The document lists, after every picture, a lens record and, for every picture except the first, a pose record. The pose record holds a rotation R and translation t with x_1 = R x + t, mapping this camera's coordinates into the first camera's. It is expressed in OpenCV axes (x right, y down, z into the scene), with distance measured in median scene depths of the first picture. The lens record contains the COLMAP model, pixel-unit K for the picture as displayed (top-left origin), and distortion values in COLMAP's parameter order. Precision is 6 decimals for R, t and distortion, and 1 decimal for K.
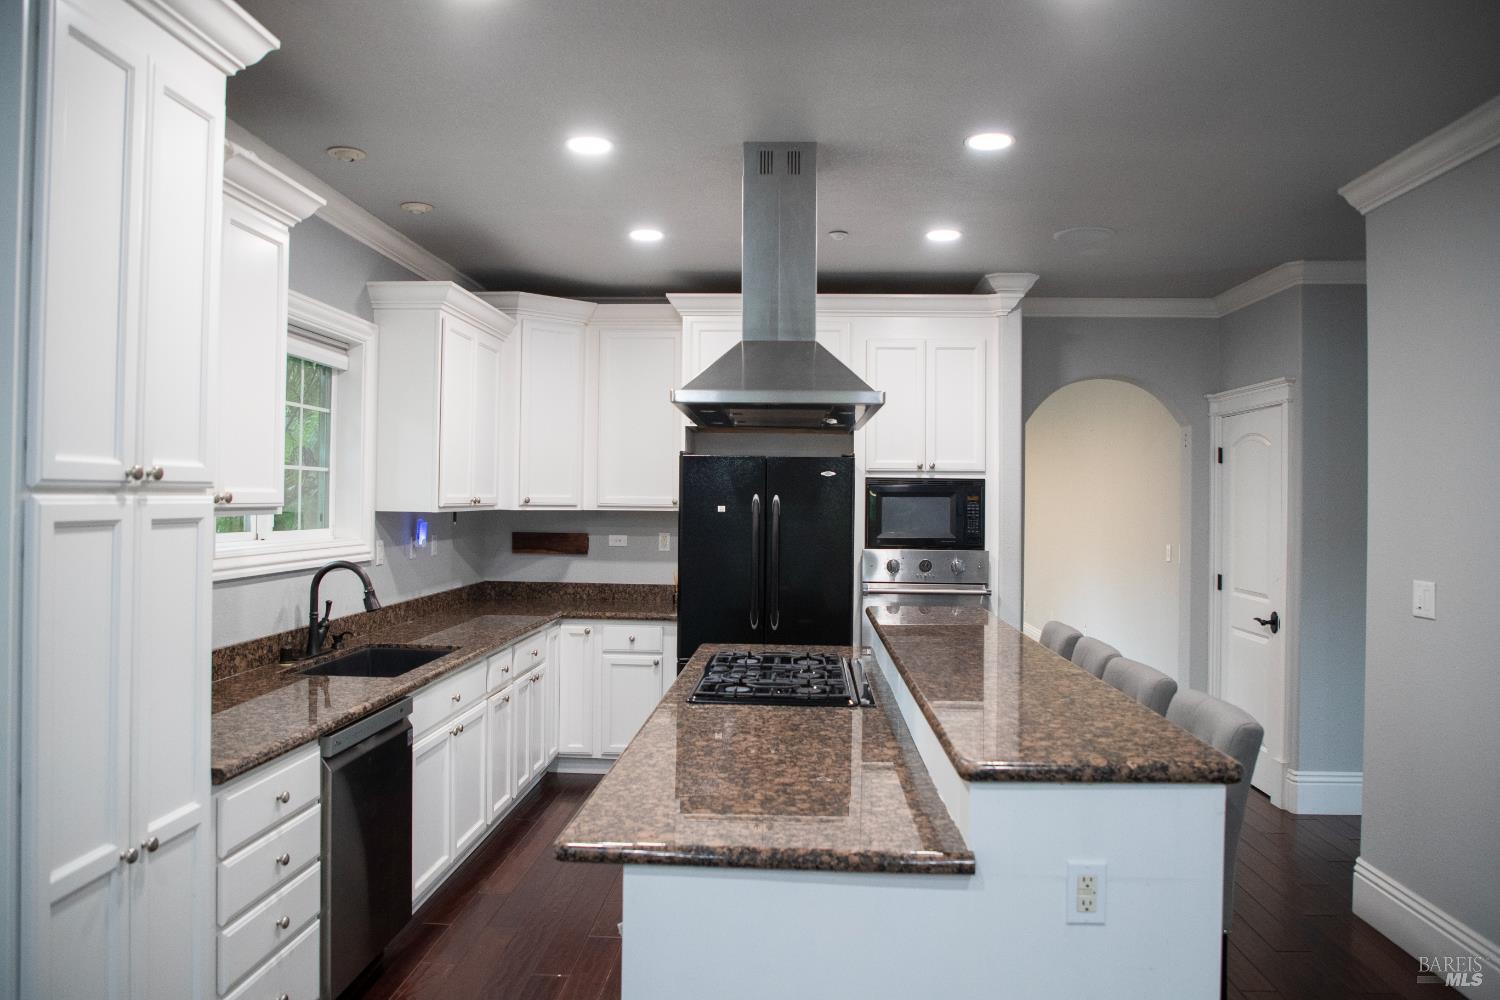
lens RADIAL K [[1030.9, 0, 746.0], [0, 1030.9, 491.2], [0, 0, 1]] dist [-0.075567, 0.040687]
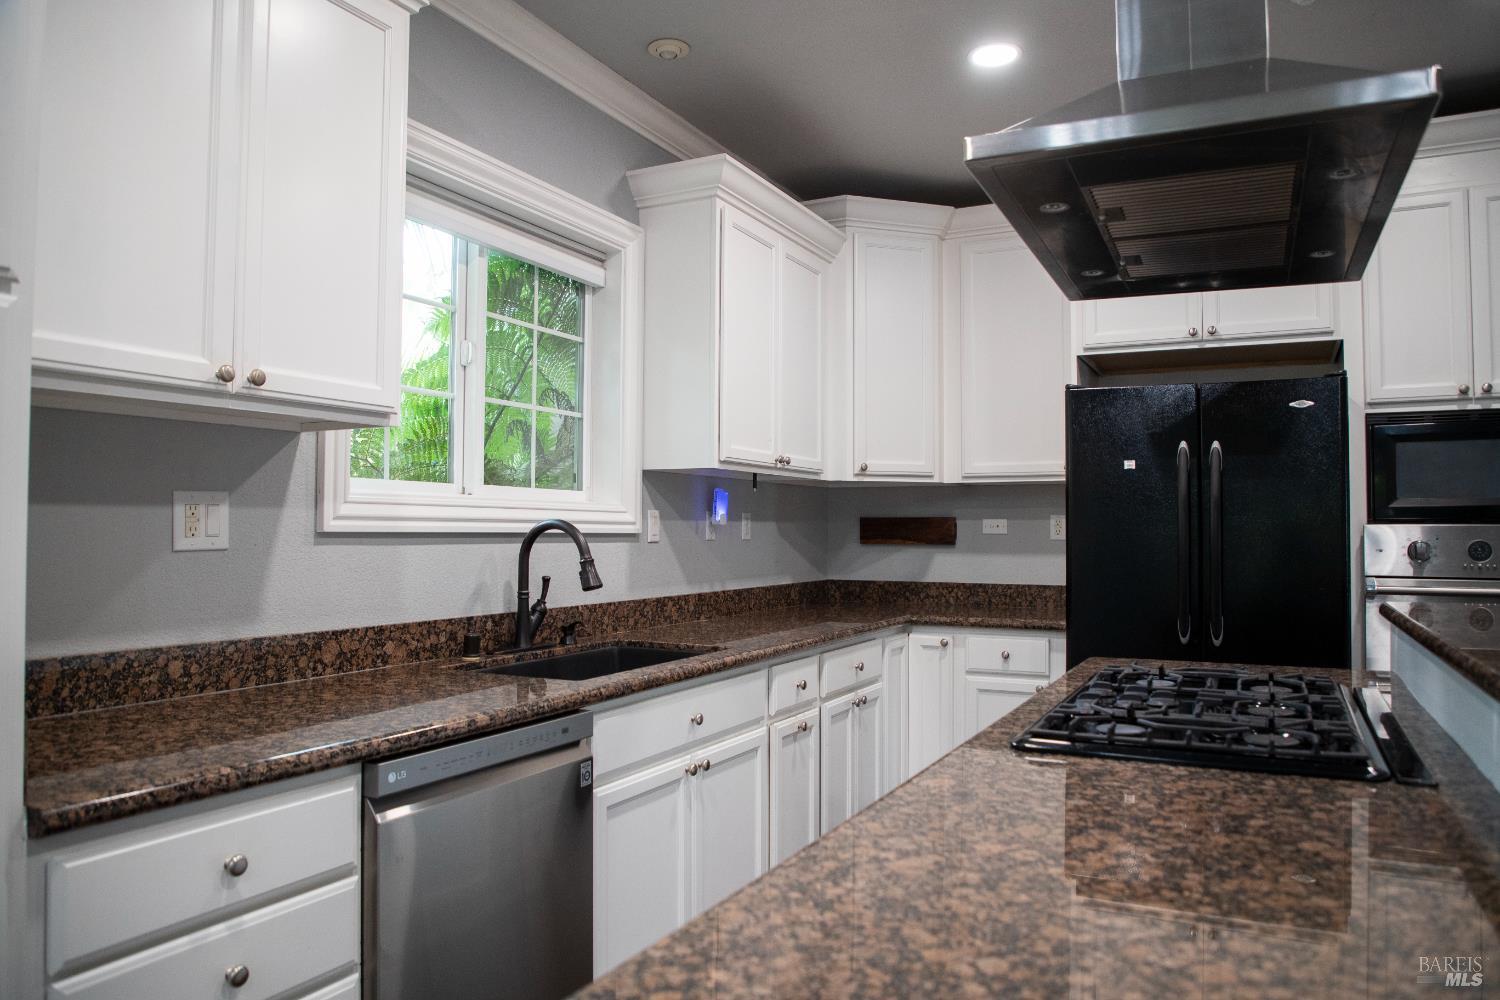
lens RADIAL K [[1032.5, 0, 761.6], [0, 1032.5, 502.9], [0, 0, 1]] dist [-0.073215, 0.043831]
pose [[0.918195, -0.020459, -0.395601, 0.022909], [0.011153, 0.999605, -0.025809, 0.066596], [0.395972, 0.019286, 0.918060, 0.336583]]
